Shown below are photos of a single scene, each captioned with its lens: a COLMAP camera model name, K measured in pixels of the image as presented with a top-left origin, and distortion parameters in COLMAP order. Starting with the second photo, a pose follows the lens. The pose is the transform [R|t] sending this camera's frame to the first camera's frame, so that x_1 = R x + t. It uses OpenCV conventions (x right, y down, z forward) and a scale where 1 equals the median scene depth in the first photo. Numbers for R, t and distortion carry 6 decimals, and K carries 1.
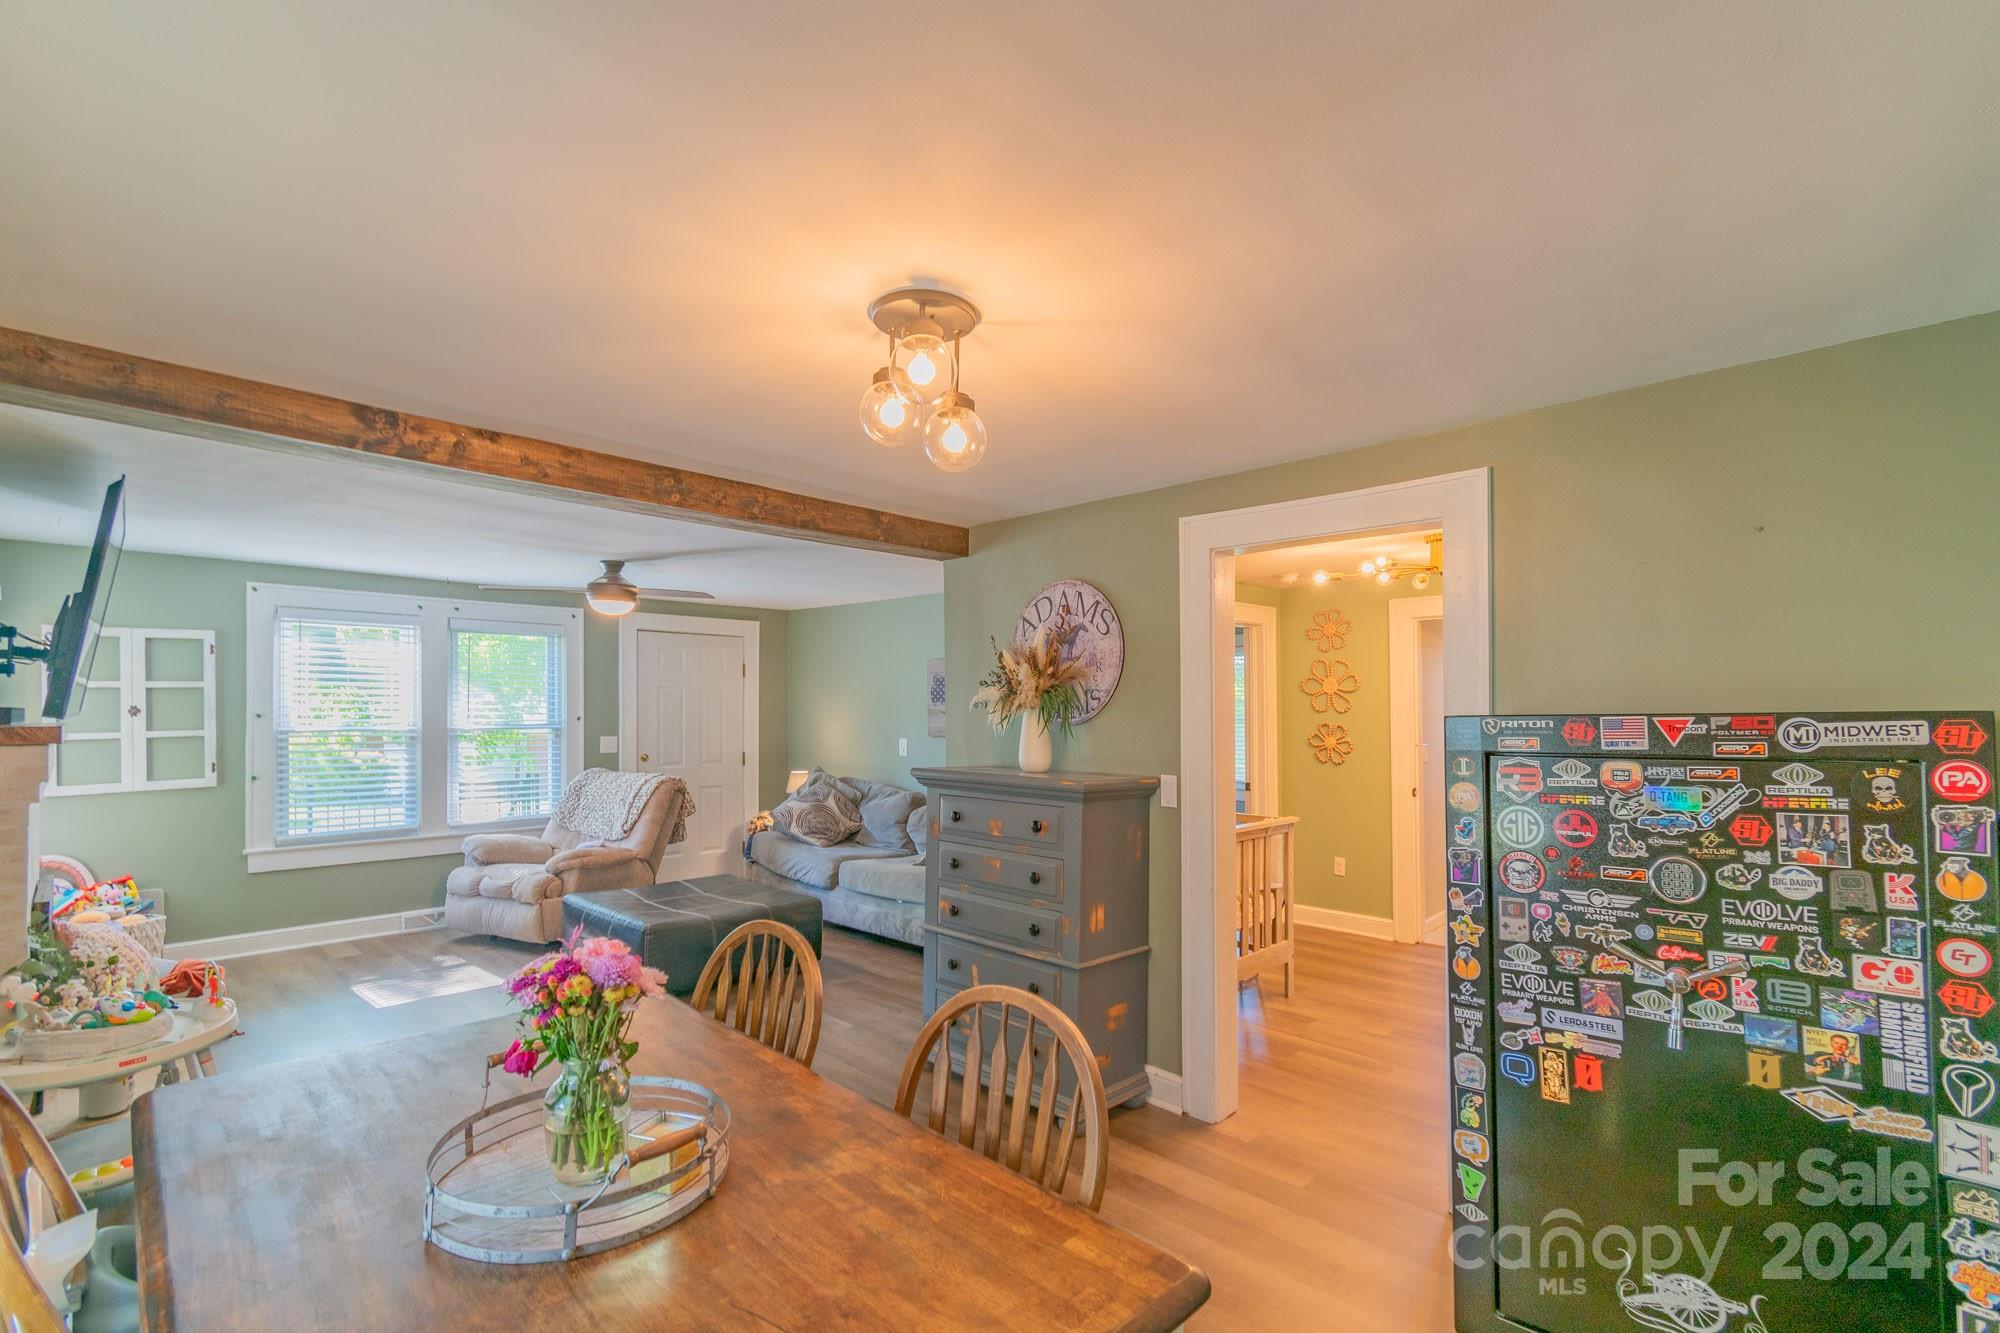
lens RADIAL K [[913.8, 0, 996.6], [0, 913.8, 706.7], [0, 0, 1]] dist [0.000490, 0.000157]
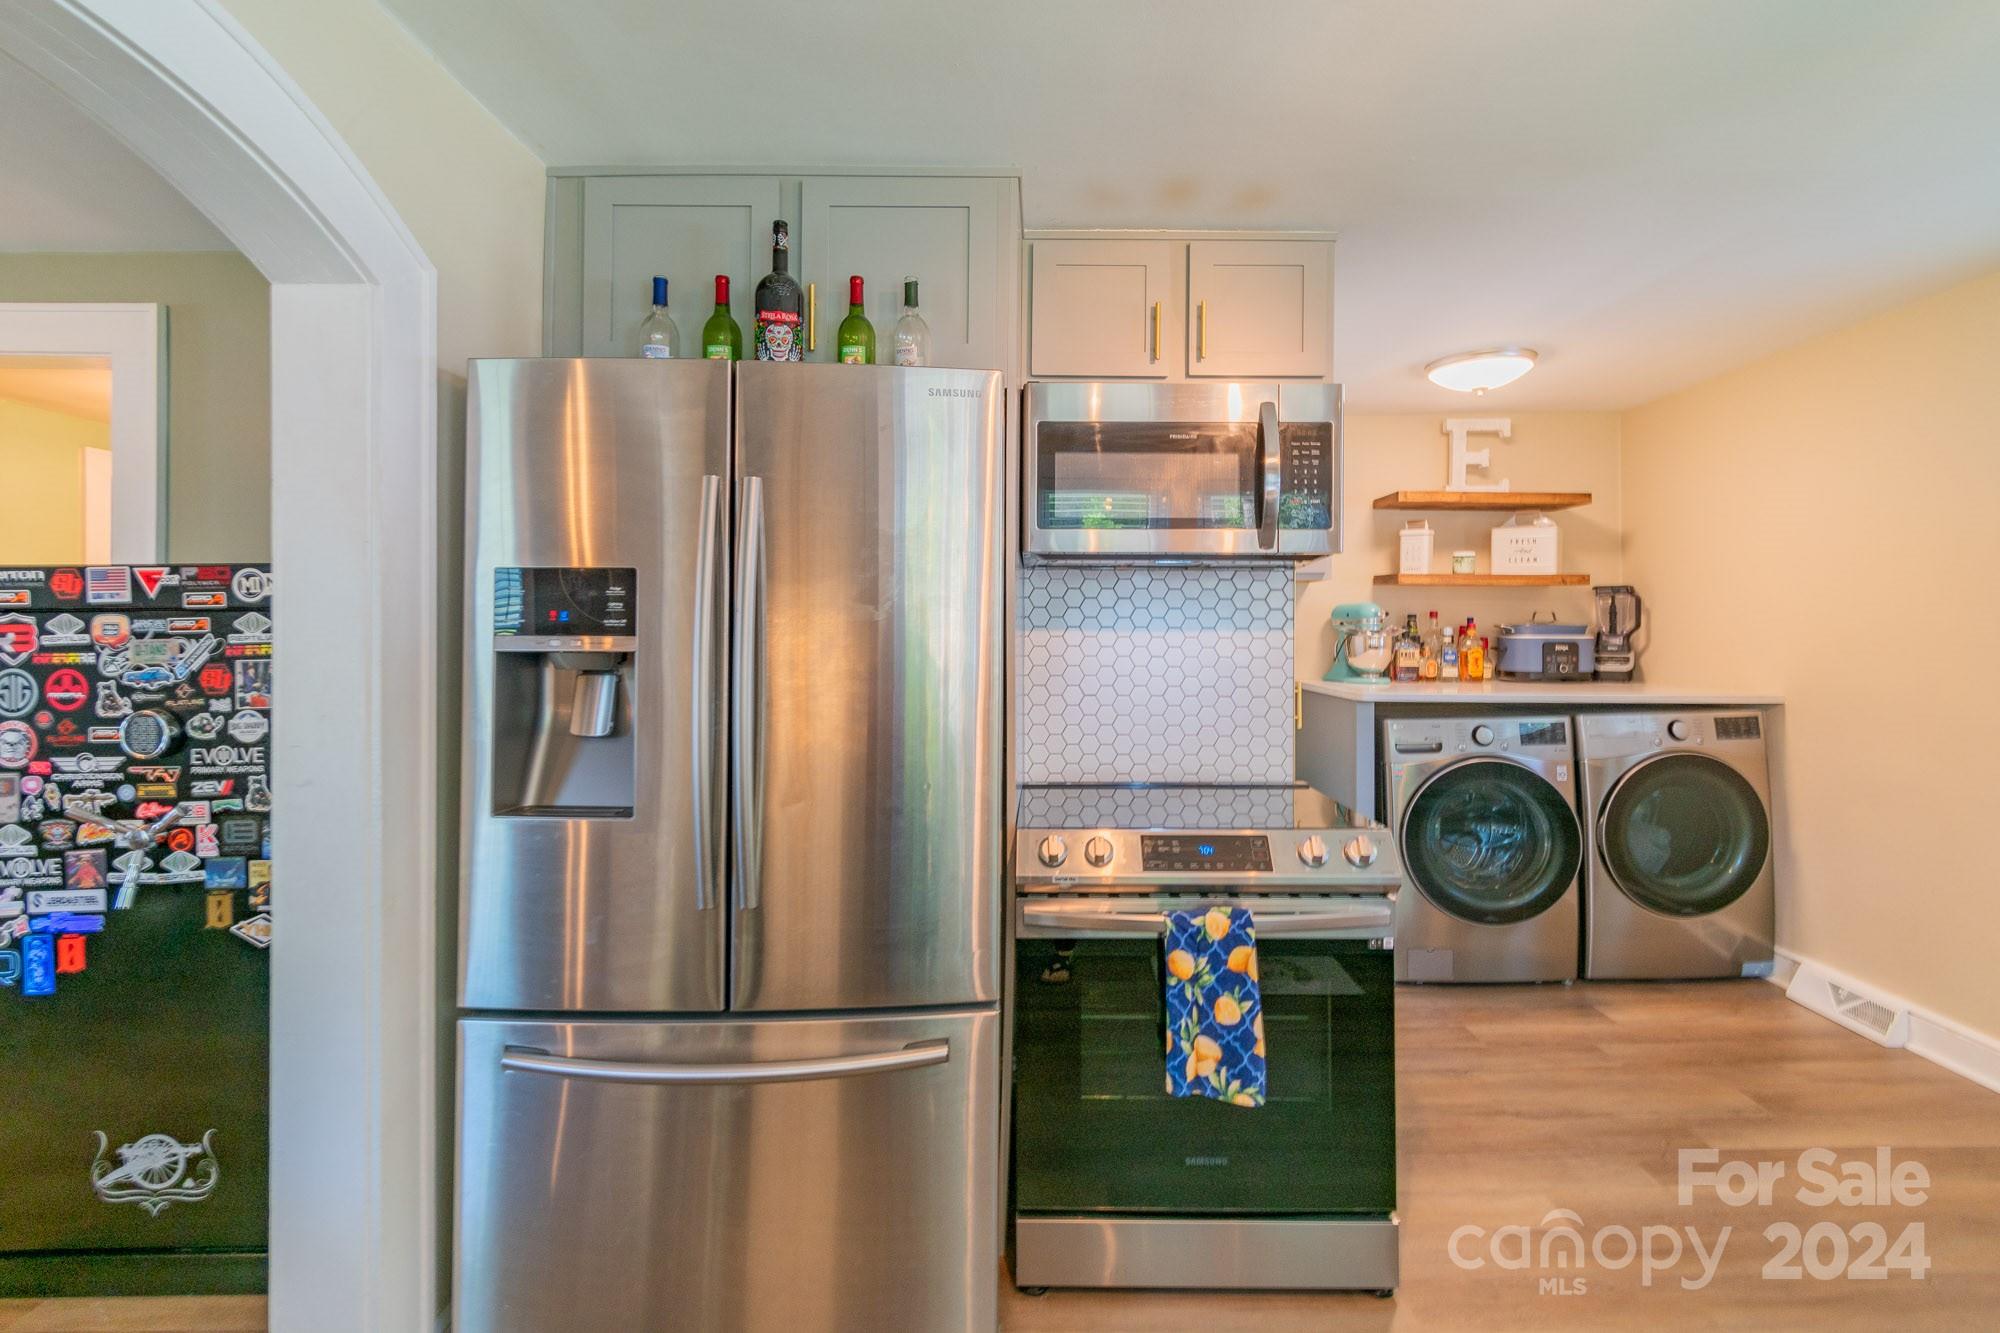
lens RADIAL K [[911.7, 0, 969.2], [0, 911.7, 635.7], [0, 0, 1]] dist [0.001555, -0.000006]
pose [[0.710860, -0.001246, 0.703332, 0.280492], [-0.009375, 0.999893, 0.011247, 0.026815], [-0.703271, -0.014589, 0.710772, -0.125184]]
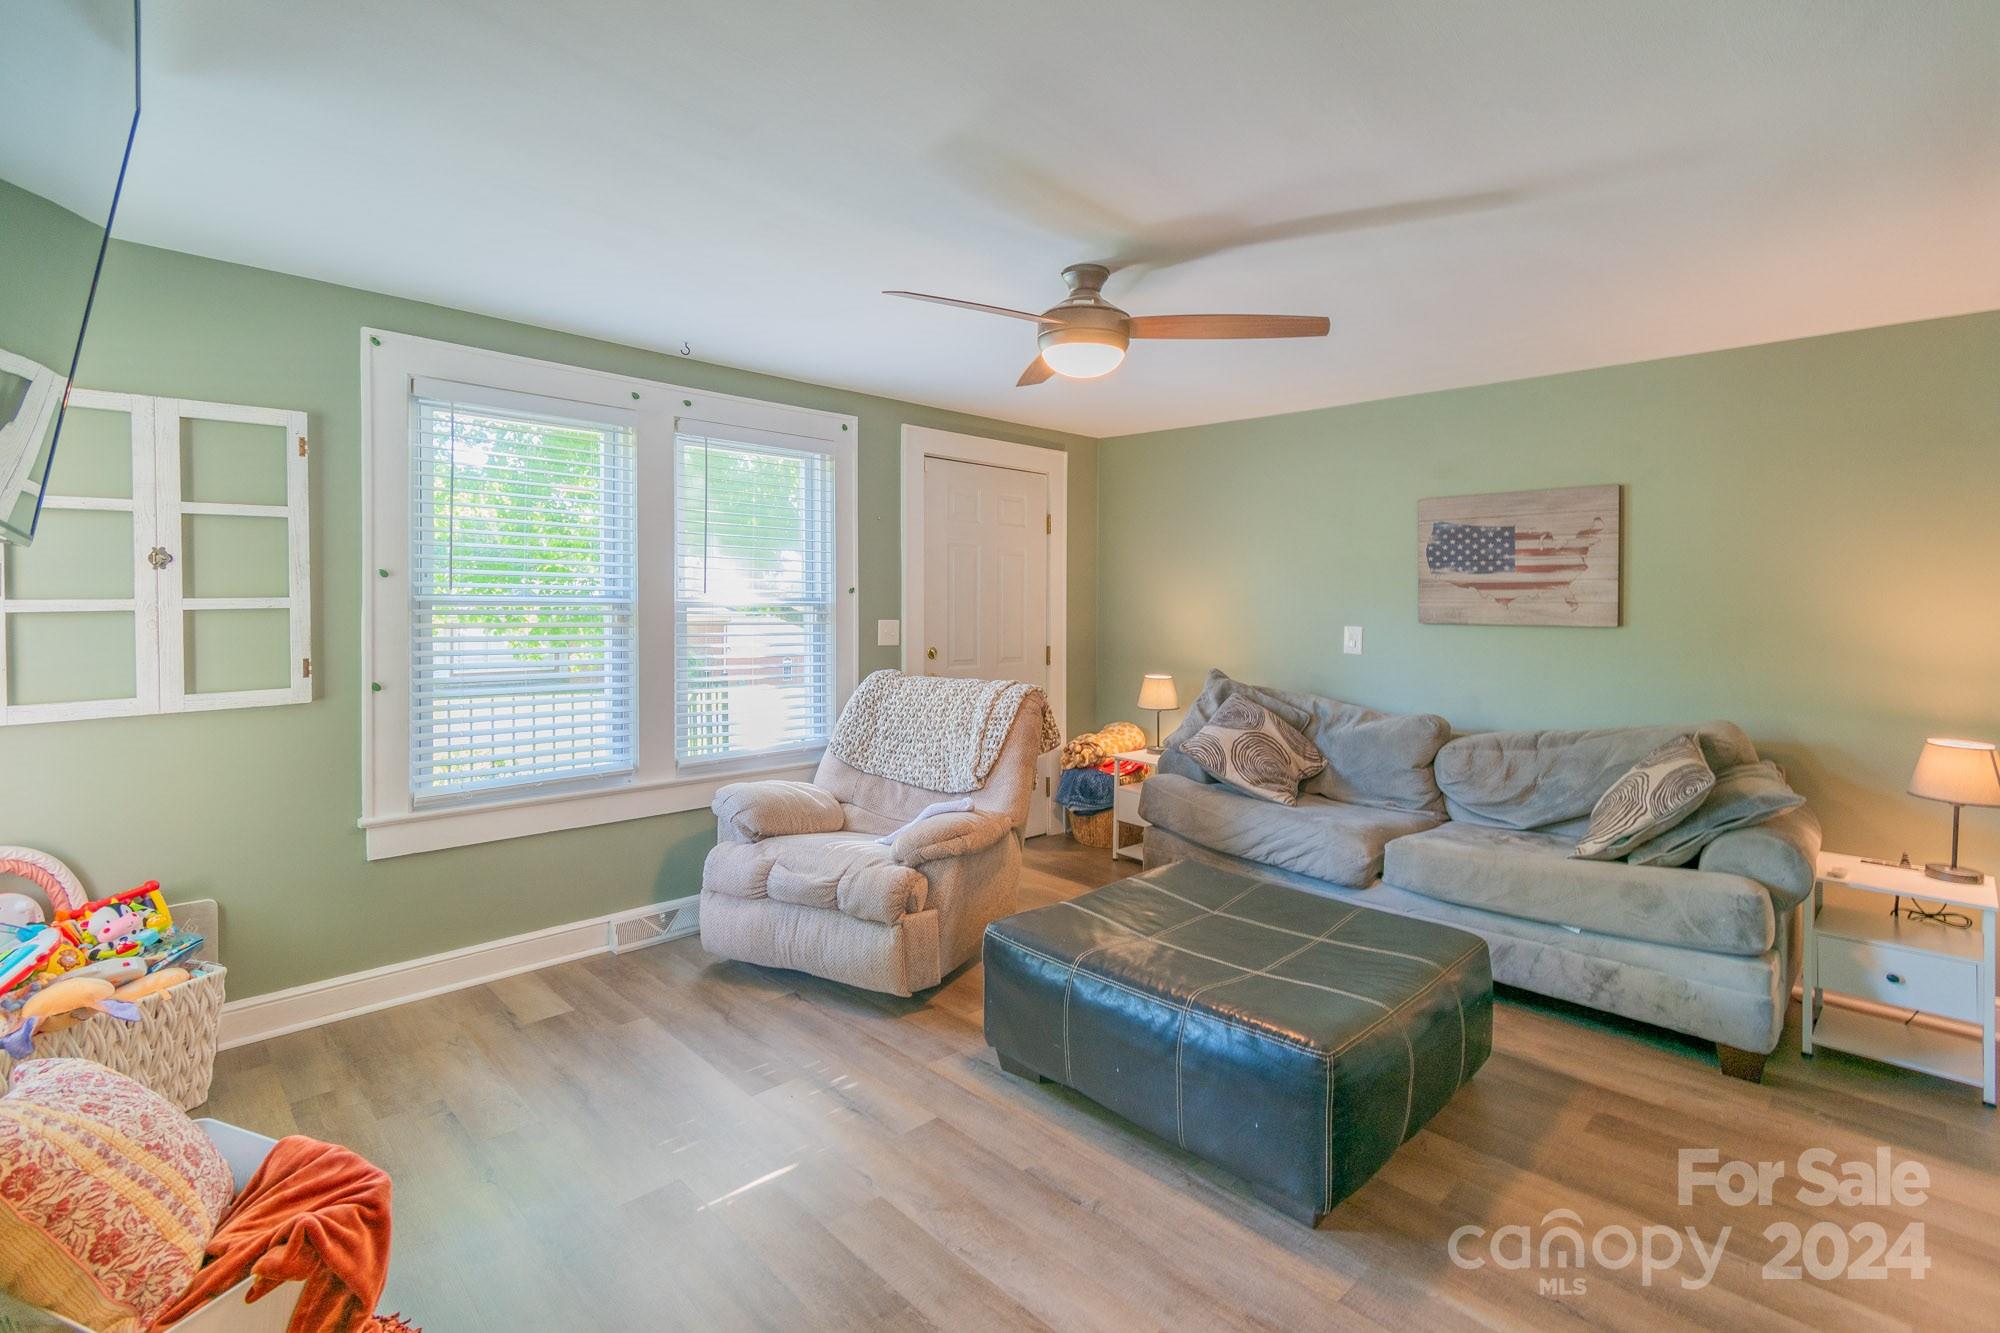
lens RADIAL K [[916.1, 0, 989.8], [0, 916.1, 616.9], [0, 0, 1]] dist [-0.000993, -0.000160]
pose [[0.999767, 0.007054, -0.020422, -0.512548], [-0.006696, 0.999824, 0.017546, 0.028409], [0.020542, -0.017405, 0.999637, 0.543905]]
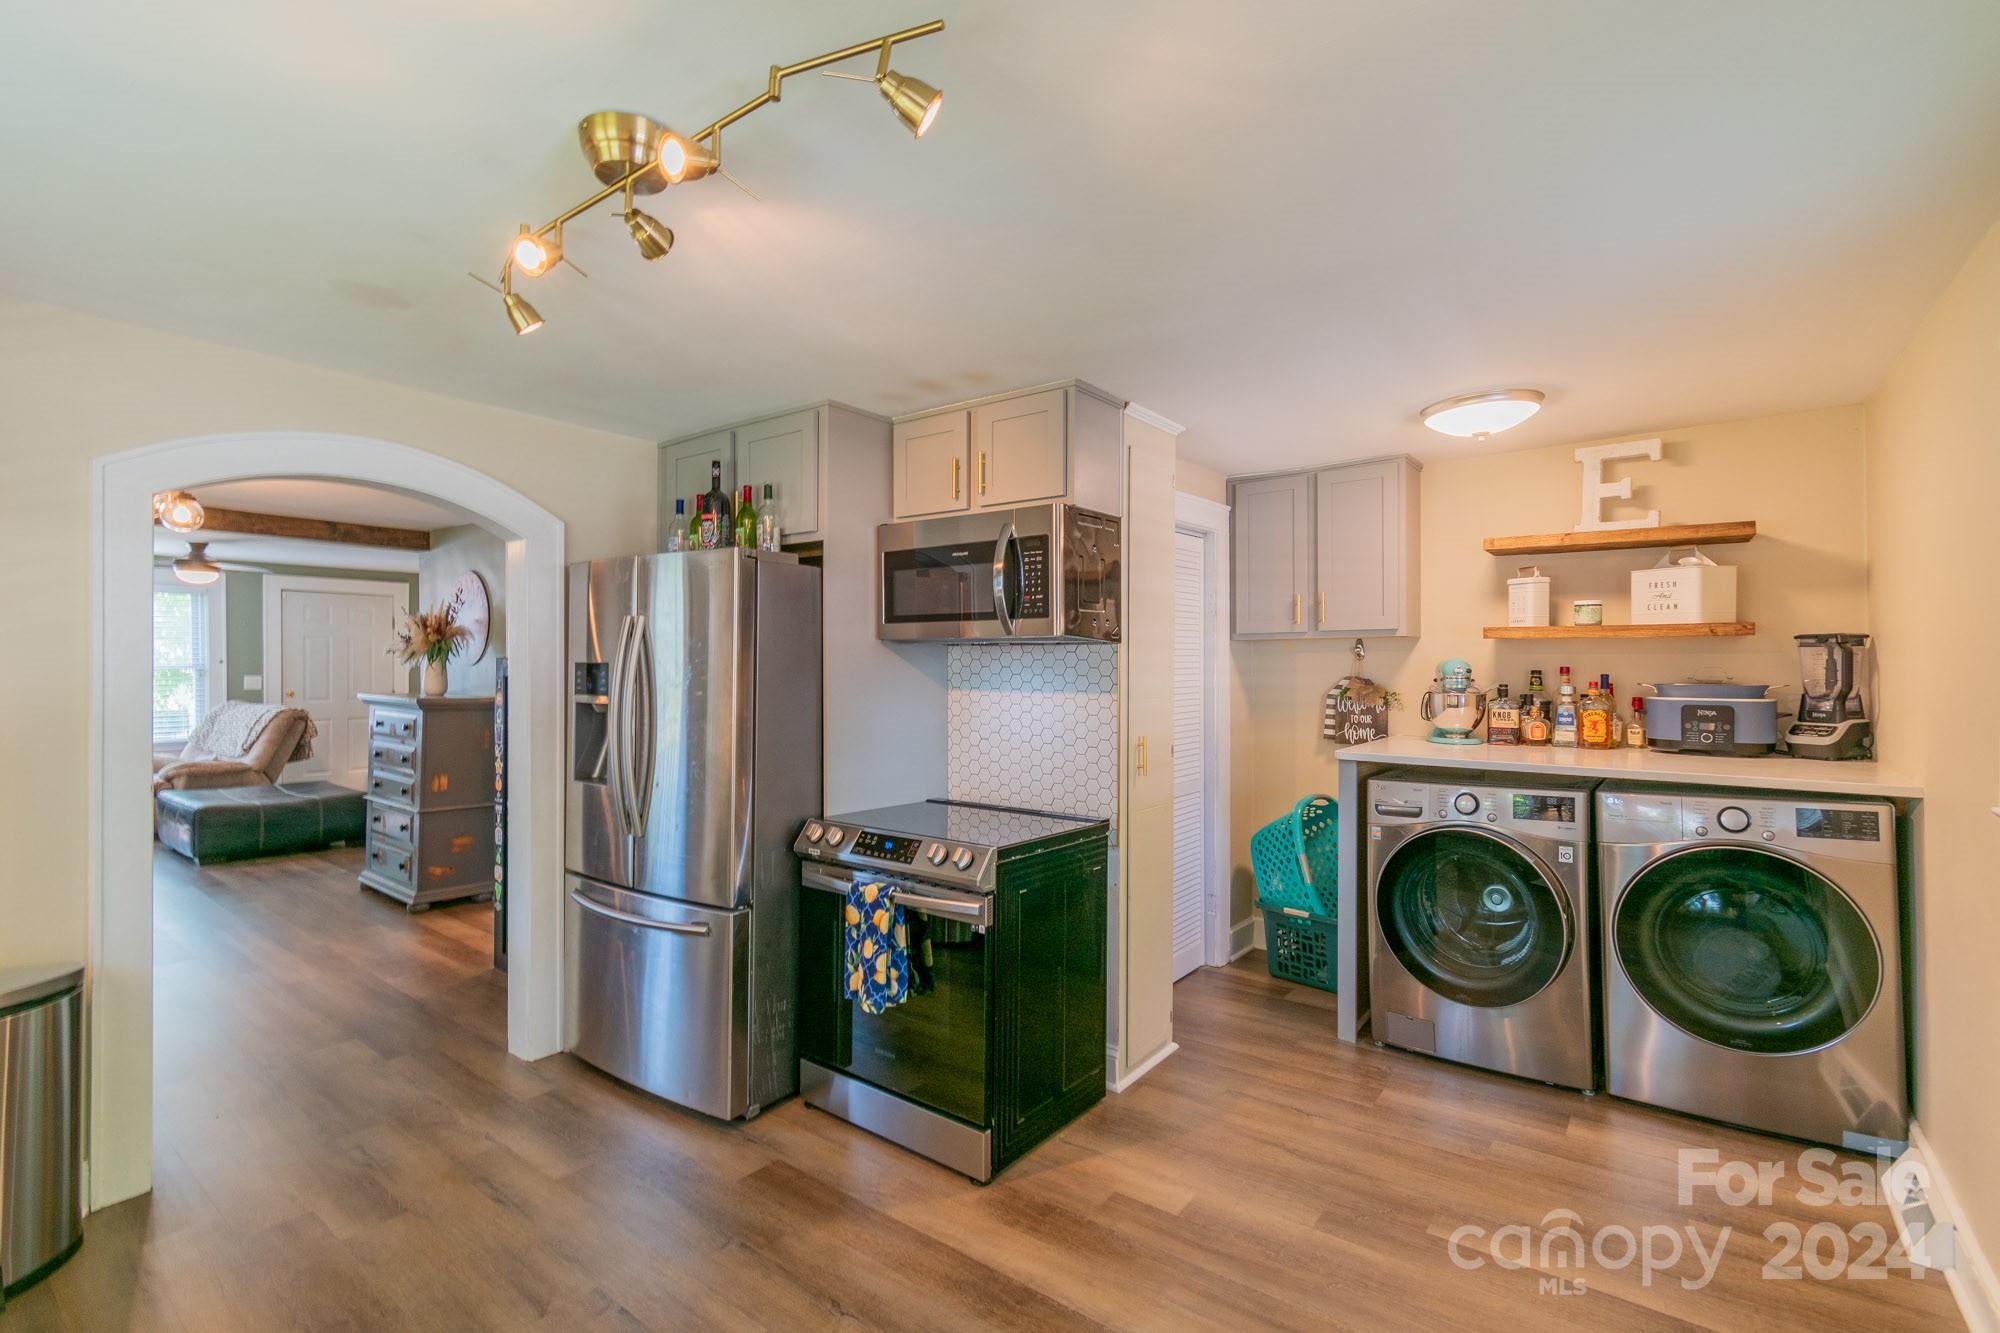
lens RADIAL K [[886.0, 0, 1000.0], [0, 886.0, 666.5], [0, 0, 1]] dist [-0.001494, -0.000294]
pose [[0.990502, 0.000756, 0.137498, 0.617956], [-0.002720, 0.999897, 0.014100, 0.000398], [-0.137473, -0.014340, 0.990402, -0.484149]]
